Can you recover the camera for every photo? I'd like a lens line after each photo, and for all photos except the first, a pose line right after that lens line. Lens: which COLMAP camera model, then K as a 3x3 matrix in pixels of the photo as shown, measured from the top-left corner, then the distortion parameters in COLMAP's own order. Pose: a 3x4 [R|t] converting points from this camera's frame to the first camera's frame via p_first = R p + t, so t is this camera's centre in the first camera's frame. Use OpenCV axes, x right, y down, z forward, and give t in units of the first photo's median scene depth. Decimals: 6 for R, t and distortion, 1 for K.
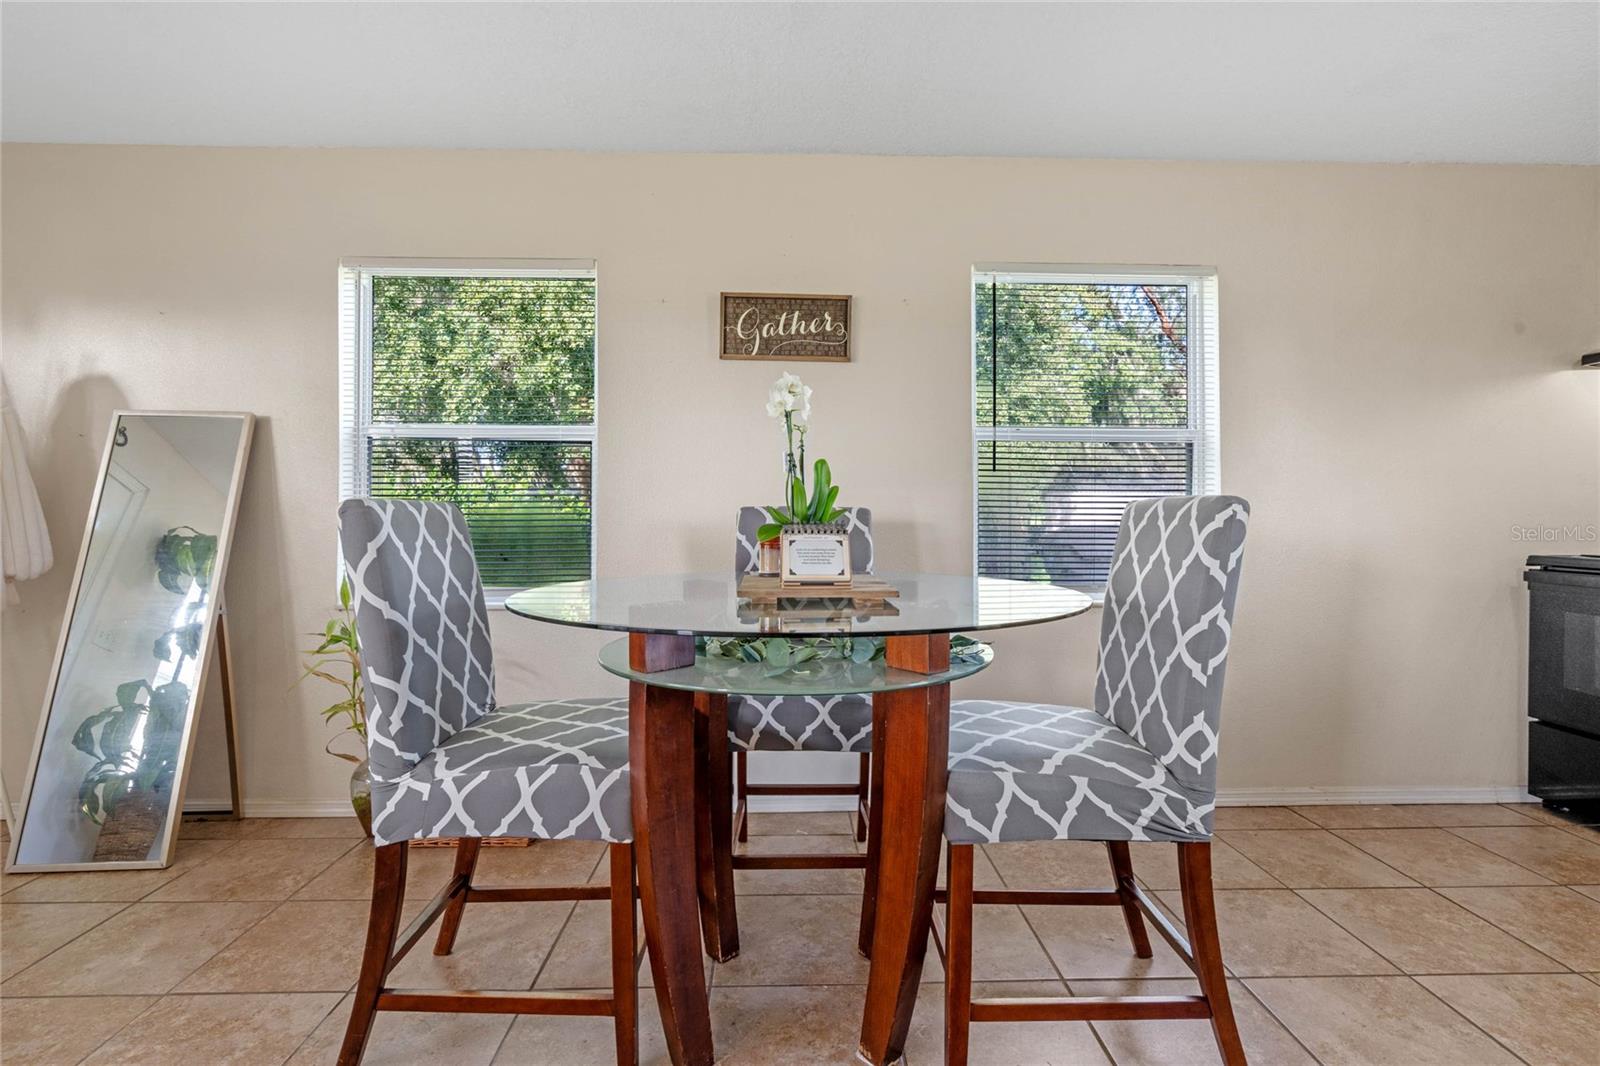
lens RADIAL K [[734.1, 0, 807.3], [0, 734.1, 507.7], [0, 0, 1]] dist [-0.003867, -0.000220]
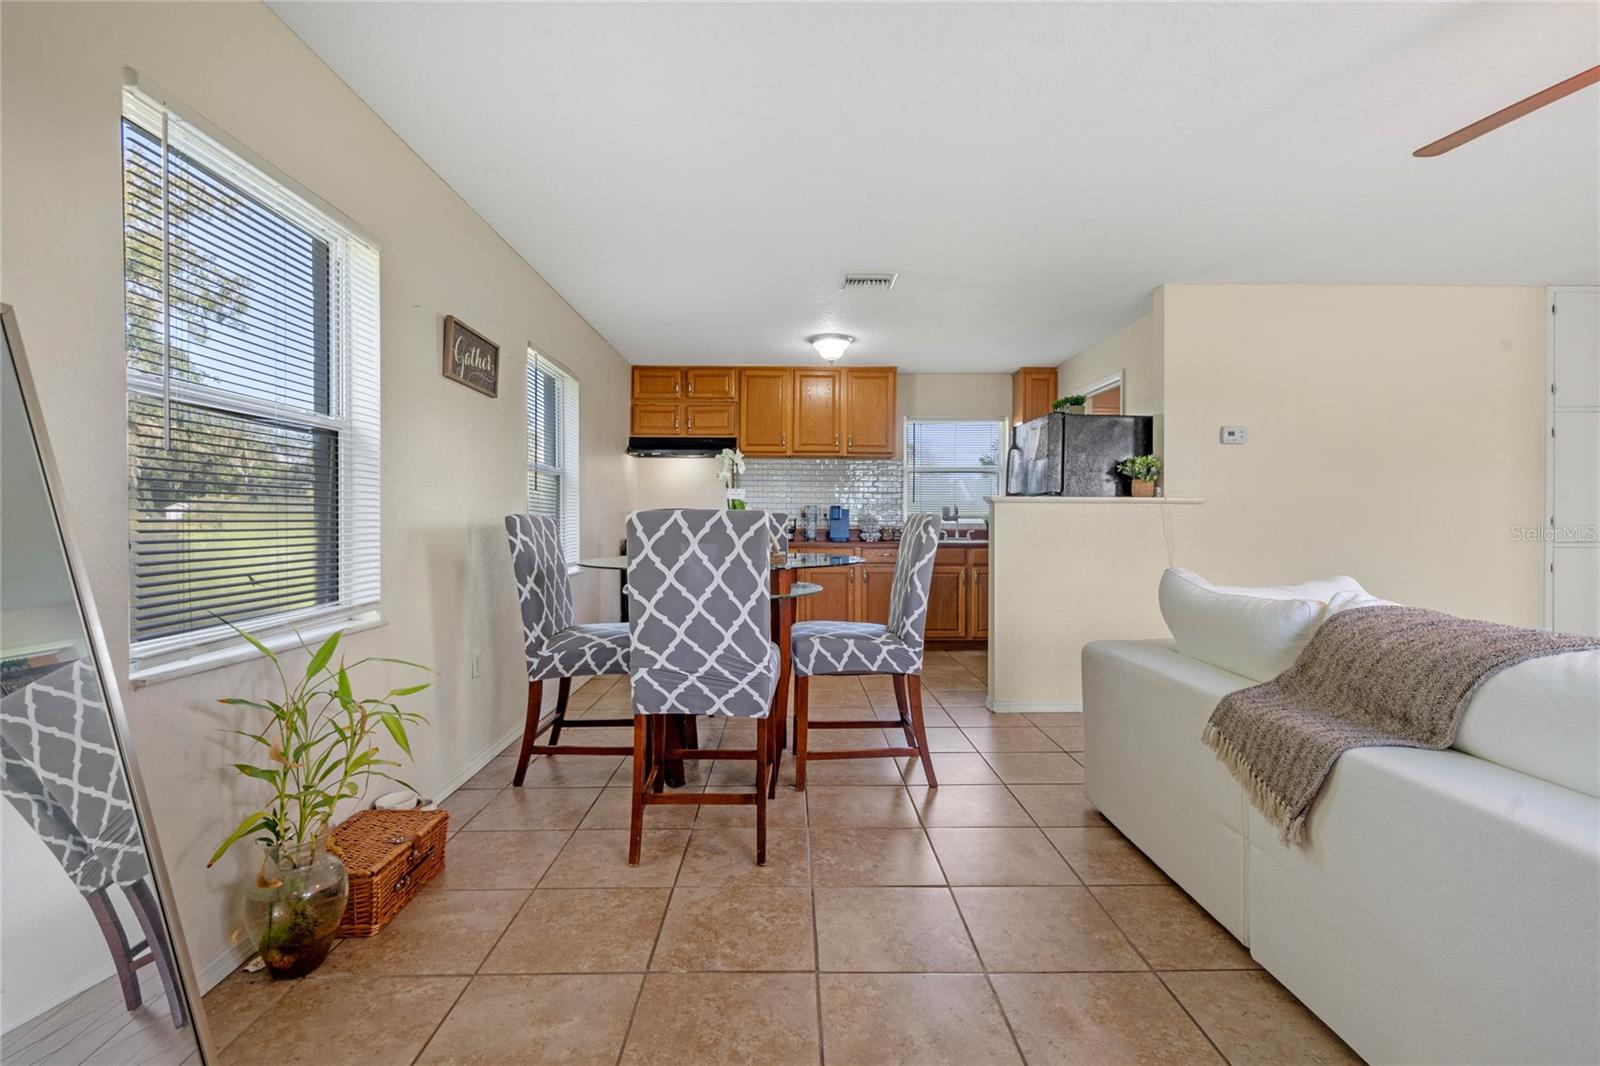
lens RADIAL K [[734.1, 0, 804.6], [0, 734.1, 519.7], [0, 0, 1]] dist [-0.003867, -0.000220]
pose [[0.005346, -0.000783, 0.999985, -1.202984], [-0.013161, 0.999913, 0.000854, 0.001485], [-0.999899, -0.013165, 0.005335, 0.467602]]
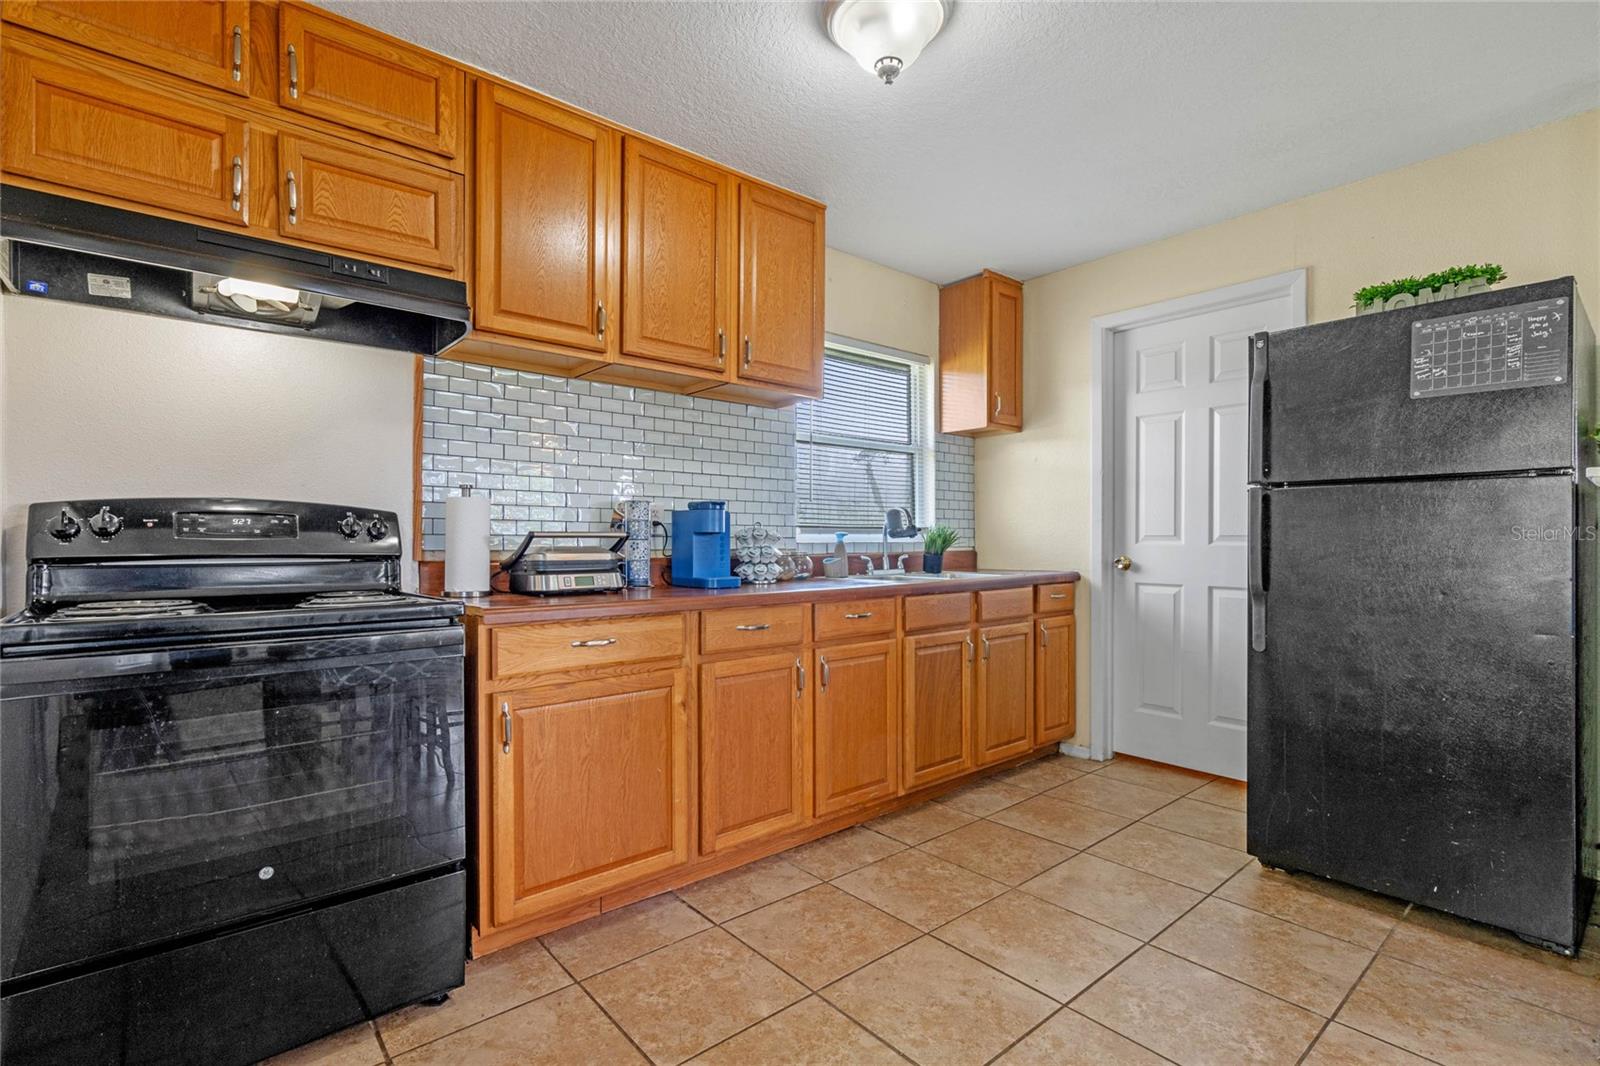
lens RADIAL K [[734.1, 0, 815.0], [0, 734.1, 540.5], [0, 0, 1]] dist [-0.003867, -0.000220]
pose [[-0.636113, -0.006731, 0.771567, 0.332578], [-0.011132, 0.999938, -0.000455, 0.007643], [-0.771516, -0.008878, -0.636148, 0.906048]]
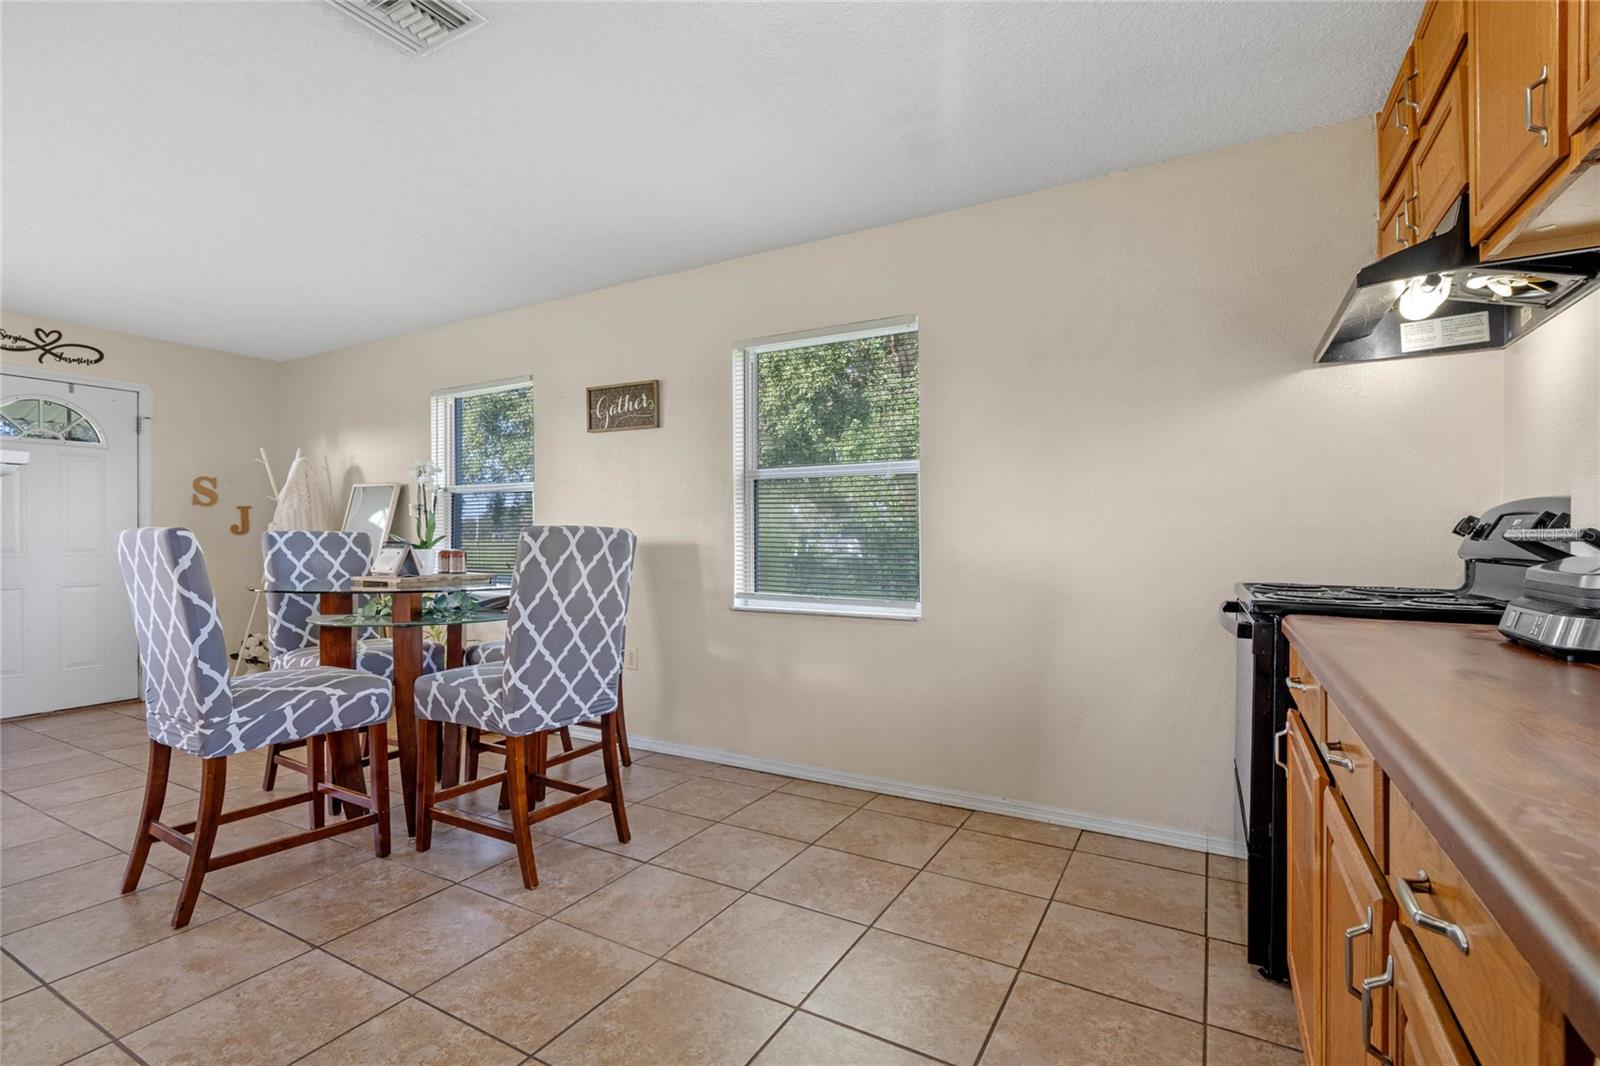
lens RADIAL K [[734.1, 0, 811.3], [0, 734.1, 537.5], [0, 0, 1]] dist [-0.003867, -0.000220]
pose [[0.861006, -0.003743, -0.508581, 1.008743], [0.007152, 0.999963, 0.004749, 0.002468], [0.508545, -0.007726, 0.861001, -0.039018]]
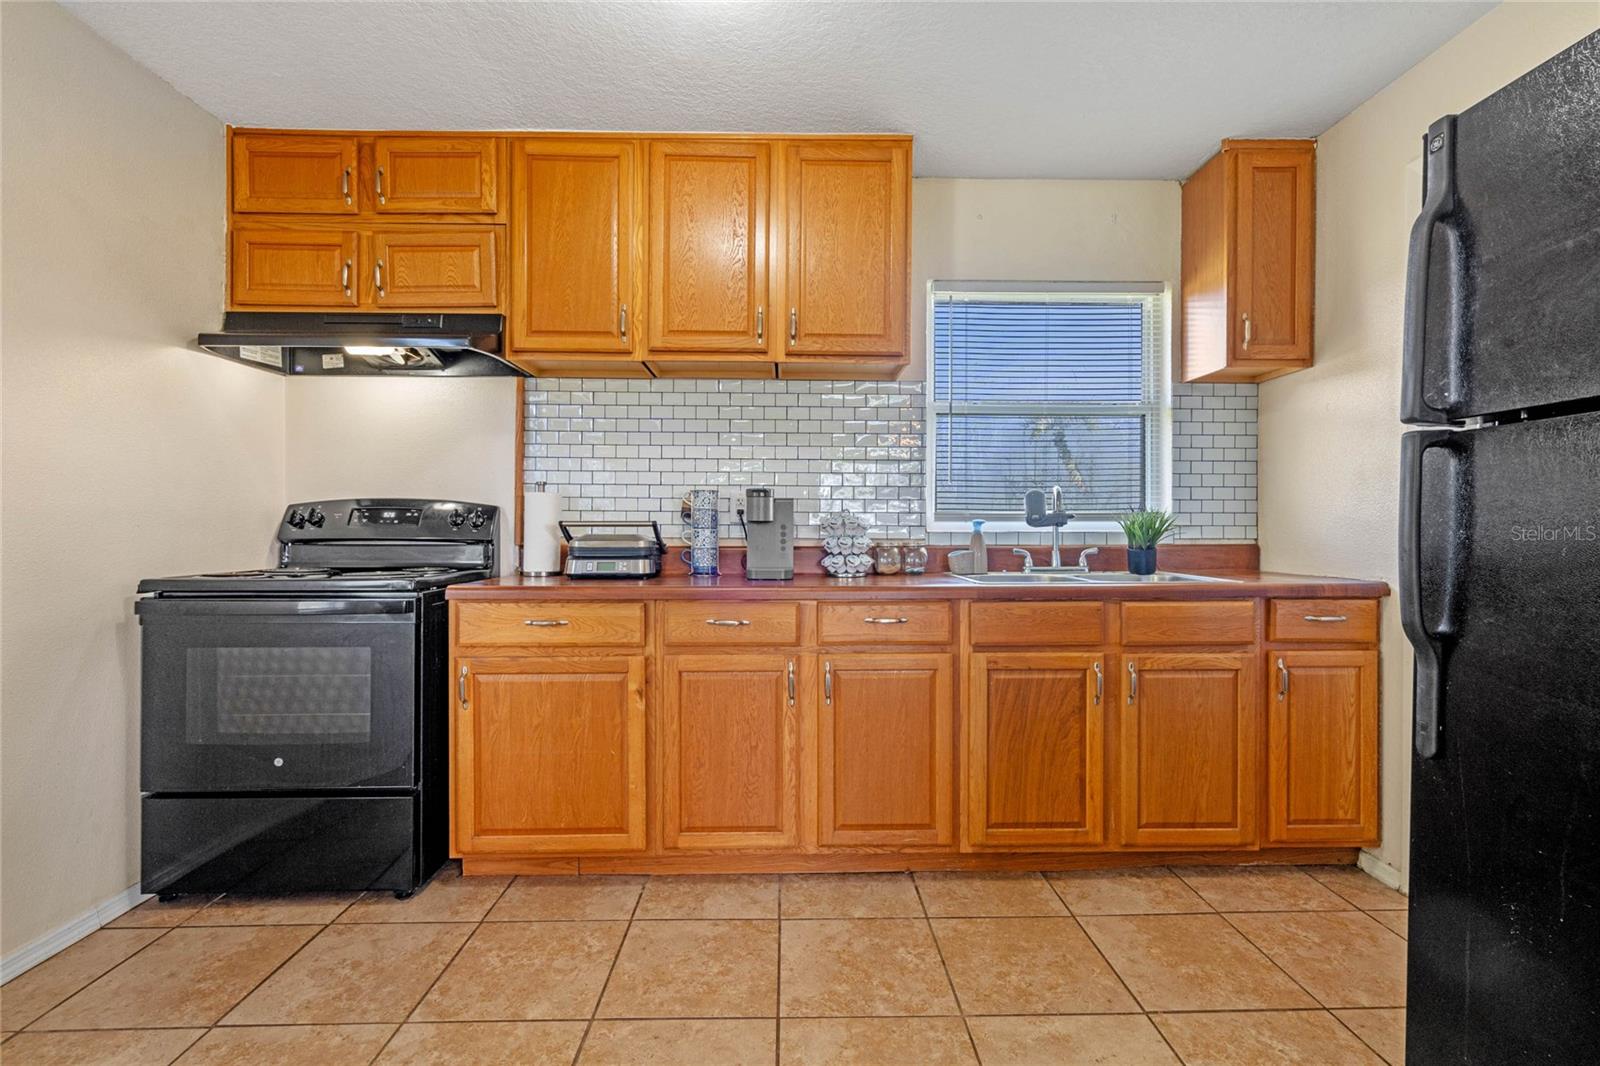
lens RADIAL K [[734.1, 0, 807.1], [0, 734.1, 528.5], [0, 0, 1]] dist [-0.003867, -0.000220]
pose [[-0.003371, -0.009794, 0.999946, 0.234293], [-0.011259, 0.999889, 0.009755, -0.002383], [-0.999931, -0.011226, -0.003481, 0.320241]]
